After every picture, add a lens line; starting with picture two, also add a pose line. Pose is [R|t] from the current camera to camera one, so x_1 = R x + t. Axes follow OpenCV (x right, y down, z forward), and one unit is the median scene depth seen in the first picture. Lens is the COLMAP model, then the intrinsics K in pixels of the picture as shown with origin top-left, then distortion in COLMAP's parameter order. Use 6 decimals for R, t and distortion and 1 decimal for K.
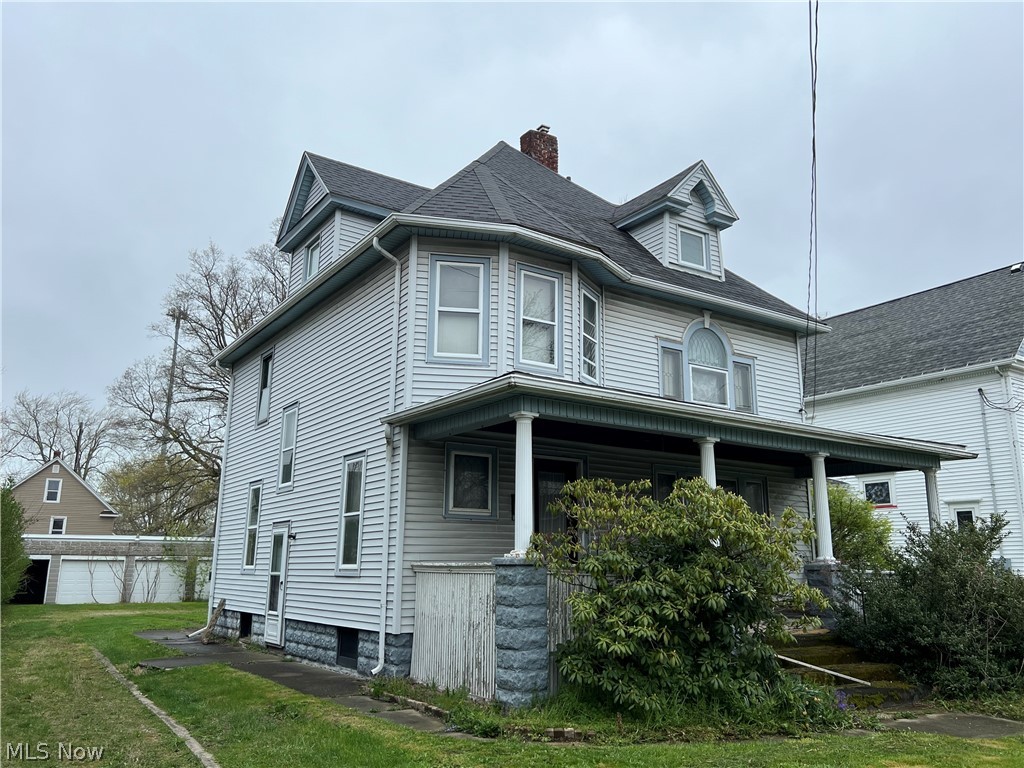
lens RADIAL K [[803.4, 0, 513.6], [0, 803.4, 380.9], [0, 0, 1]] dist [0.004967, 0.000179]
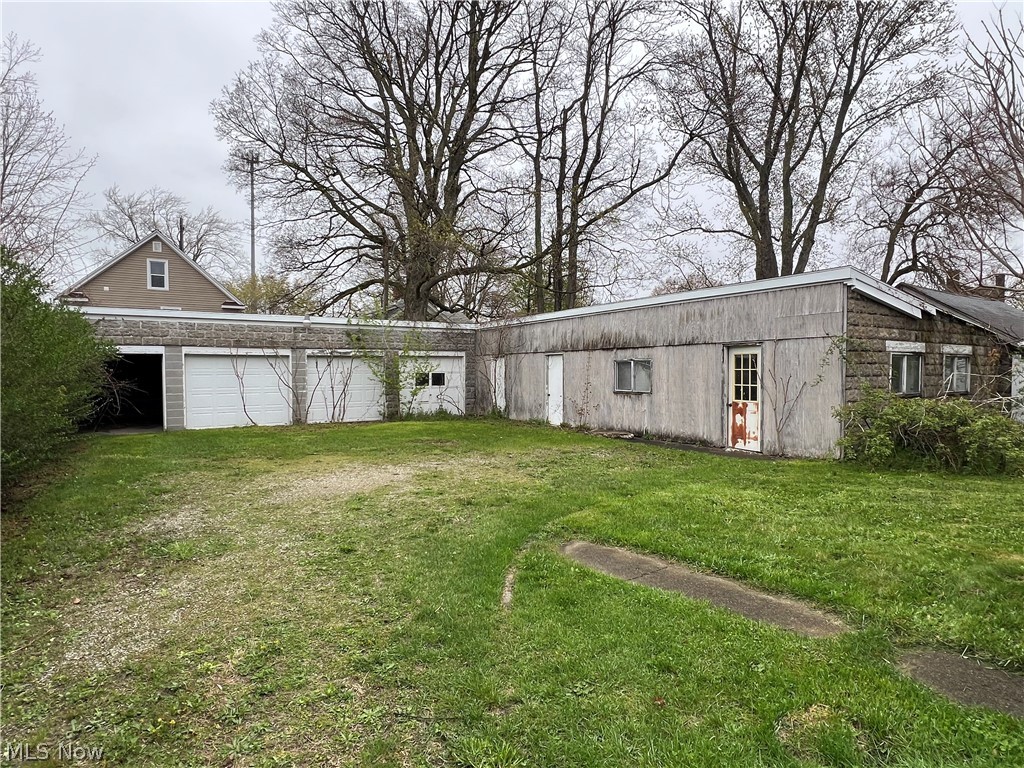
lens RADIAL K [[560.4, 0, 512.3], [0, 560.4, 385.4], [0, 0, 1]] dist [-0.001399, 0.000361]
pose [[0.999414, -0.009682, 0.032835, -0.346078], [0.000948, 0.966629, 0.256178, 0.143244], [-0.034220, -0.255997, 0.966072, 0.609609]]
